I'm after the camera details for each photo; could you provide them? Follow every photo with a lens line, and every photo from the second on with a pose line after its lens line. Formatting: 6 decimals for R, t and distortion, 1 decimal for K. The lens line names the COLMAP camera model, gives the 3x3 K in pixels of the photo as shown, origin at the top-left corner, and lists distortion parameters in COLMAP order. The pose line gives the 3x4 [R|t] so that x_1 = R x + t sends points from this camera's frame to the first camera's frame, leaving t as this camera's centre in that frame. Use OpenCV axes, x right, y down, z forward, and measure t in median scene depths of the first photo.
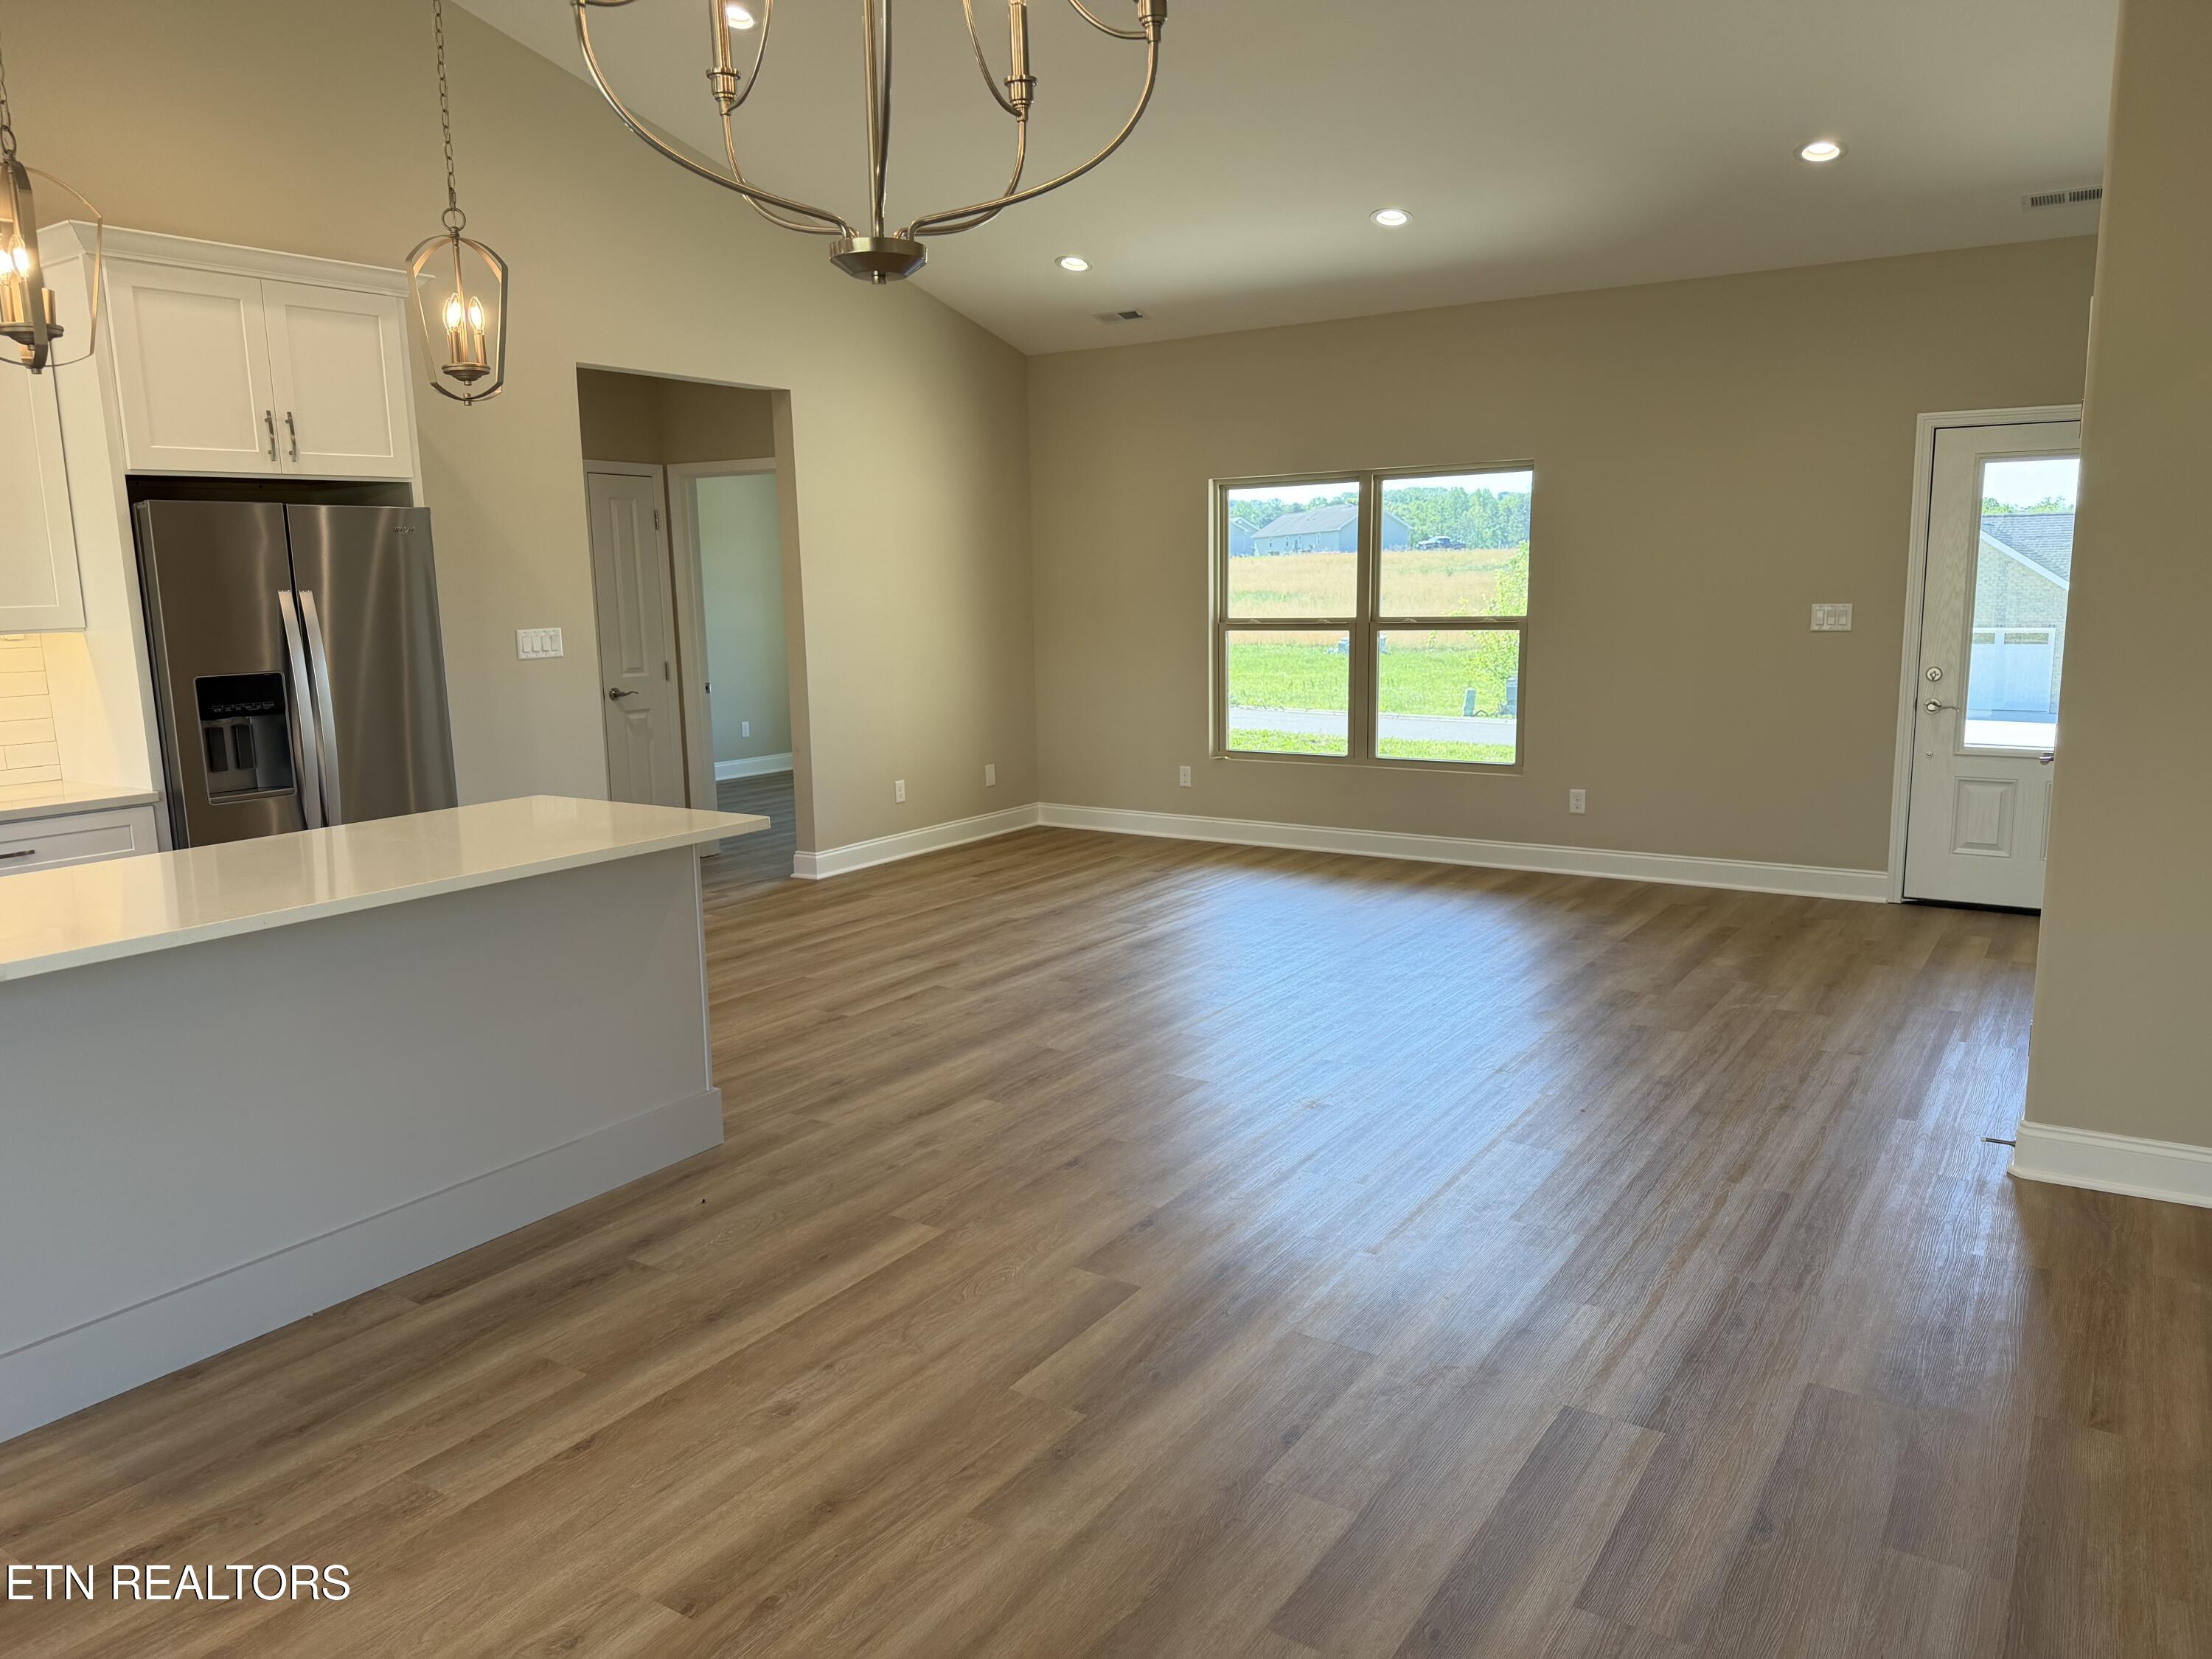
lens RADIAL K [[1568.1, 0, 1139.4], [0, 1568.1, 832.0], [0, 0, 1]] dist [-0.005932, -0.003418]
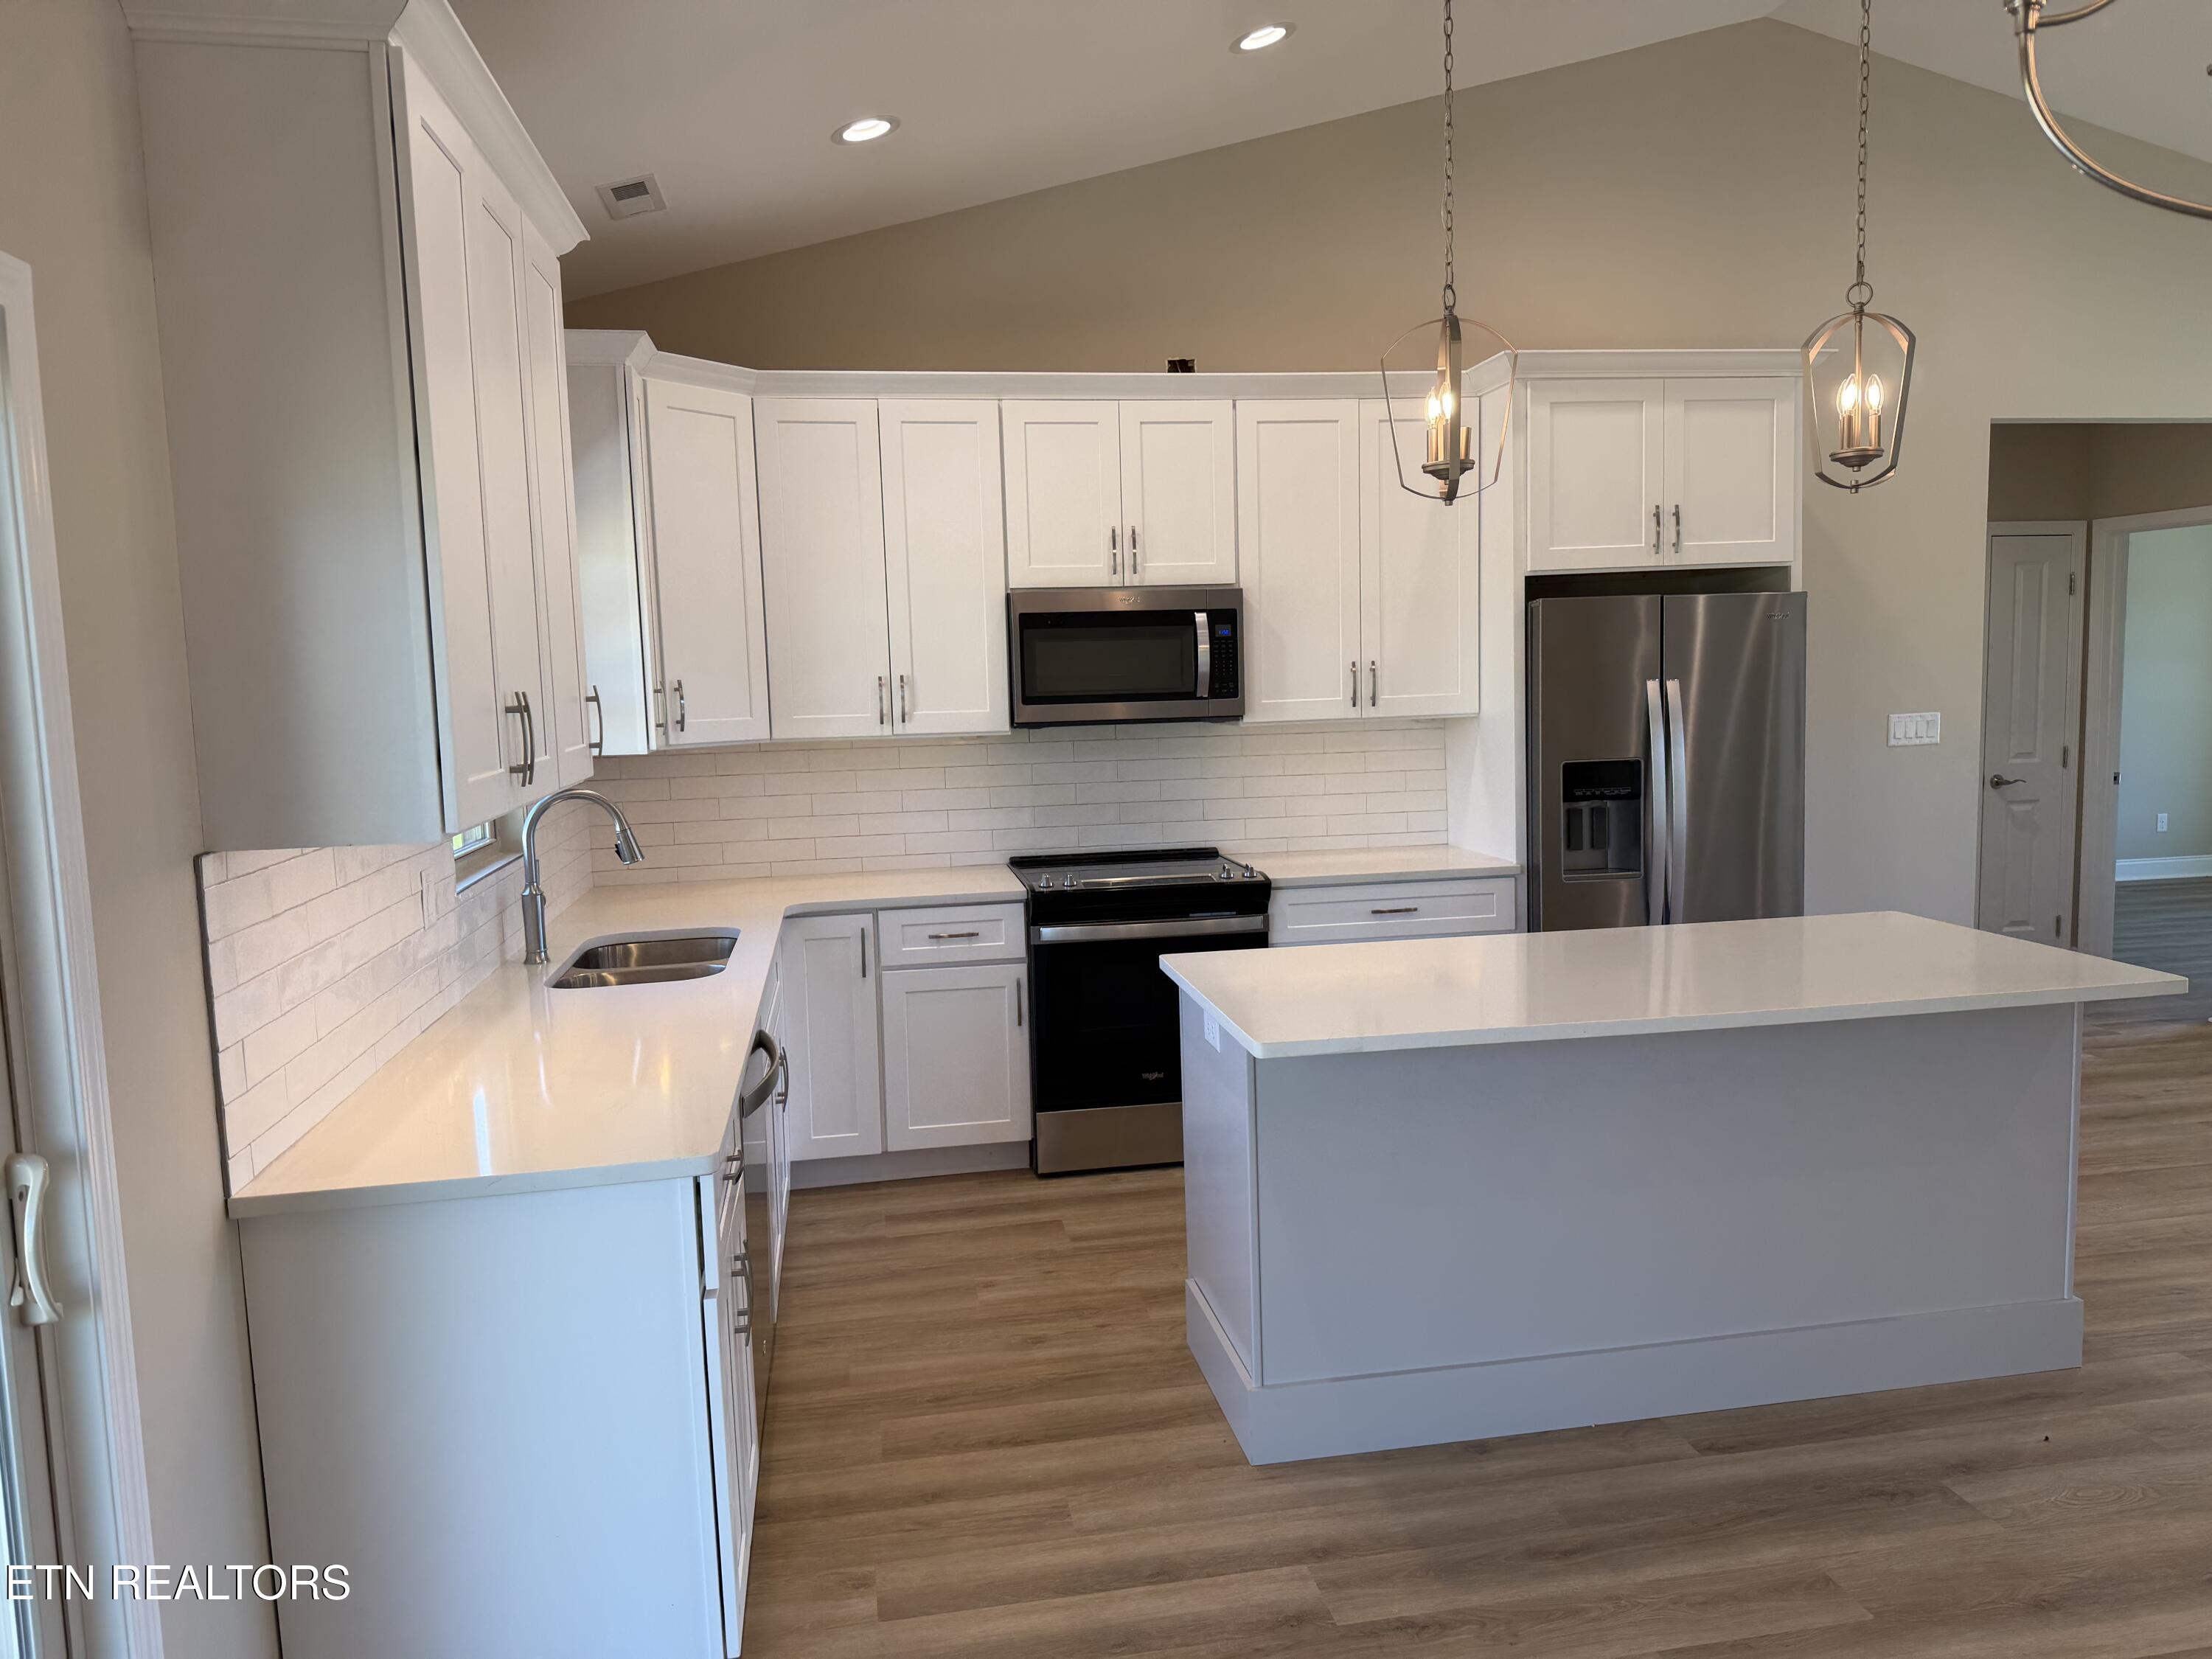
lens RADIAL K [[1579.3, 0, 1136.1], [0, 1579.3, 825.3], [0, 0, 1]] dist [0.090181, -0.100747]
pose [[0.685670, 0.074064, -0.724135, -0.019221], [-0.107432, 0.994212, -0.000038, -0.028929], [0.719941, 0.077821, 0.689658, 0.055185]]
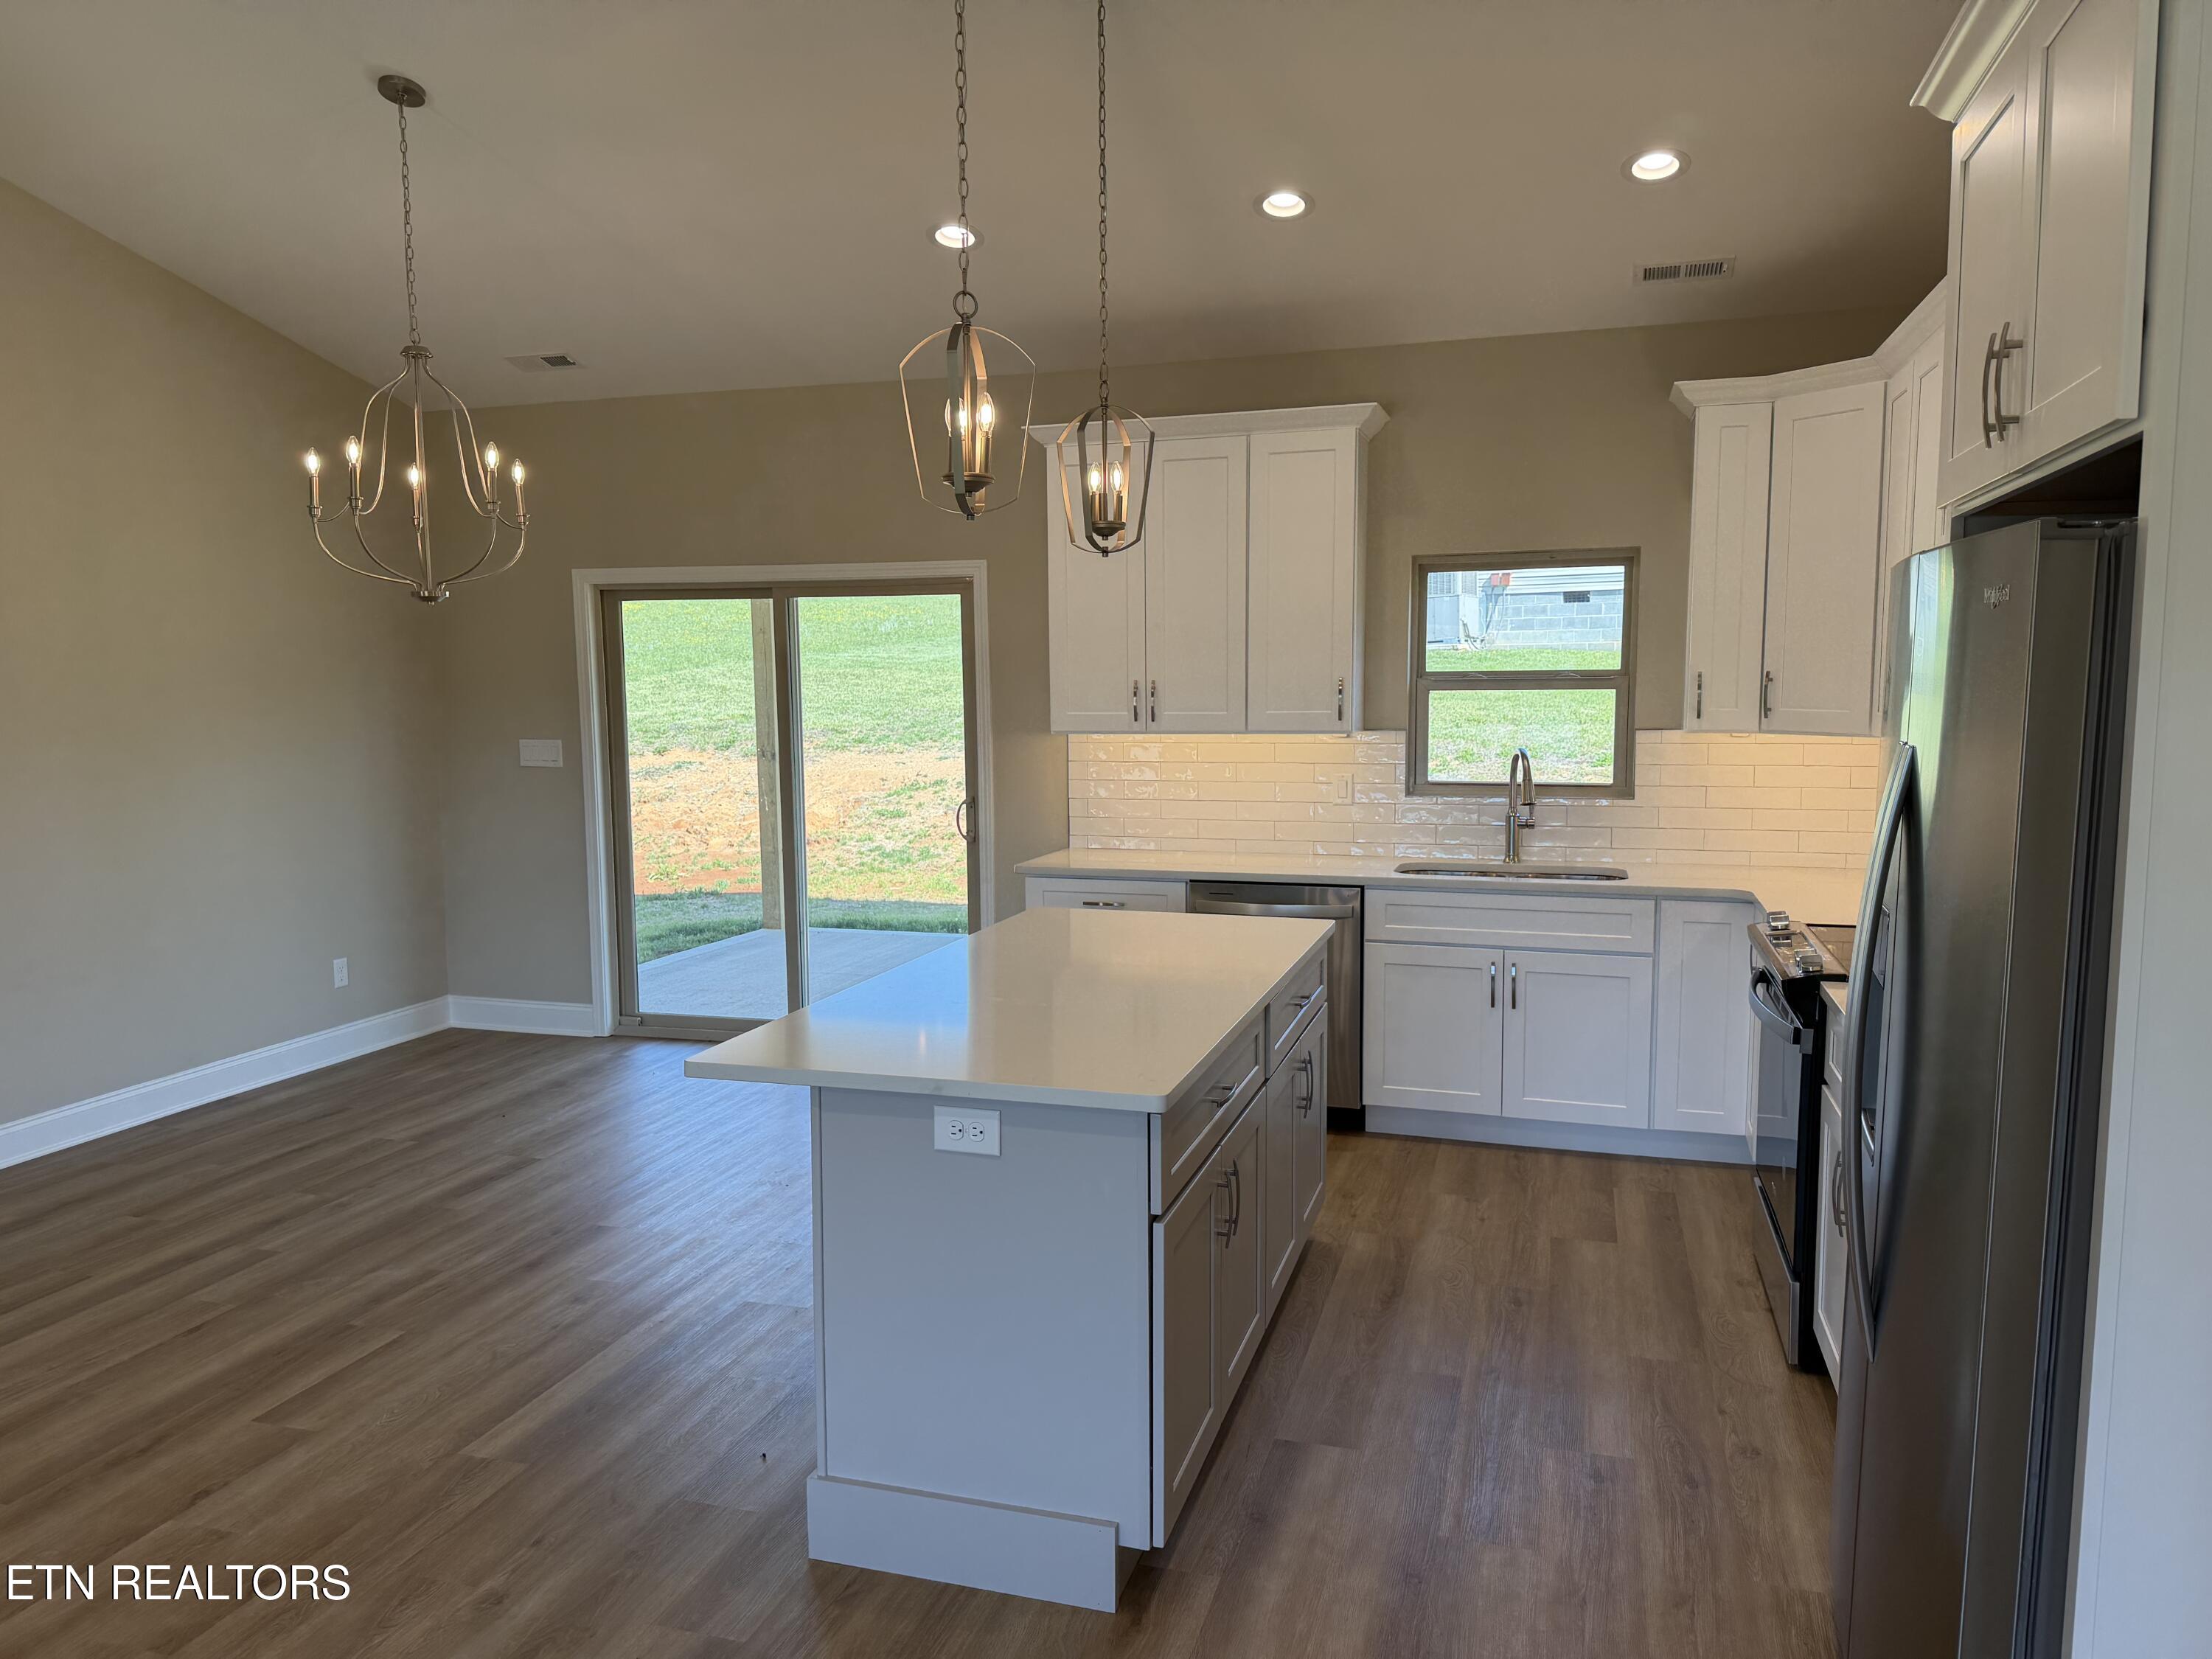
lens RADIAL K [[1568.1, 0, 1139.4], [0, 1568.1, 832.0], [0, 0, 1]] dist [-0.005932, -0.003418]
pose [[-0.959091, 0.049878, -0.278670, -0.246142], [-0.028451, 0.962391, 0.270174, -0.315493], [0.281666, 0.267050, -0.921601, 1.699250]]
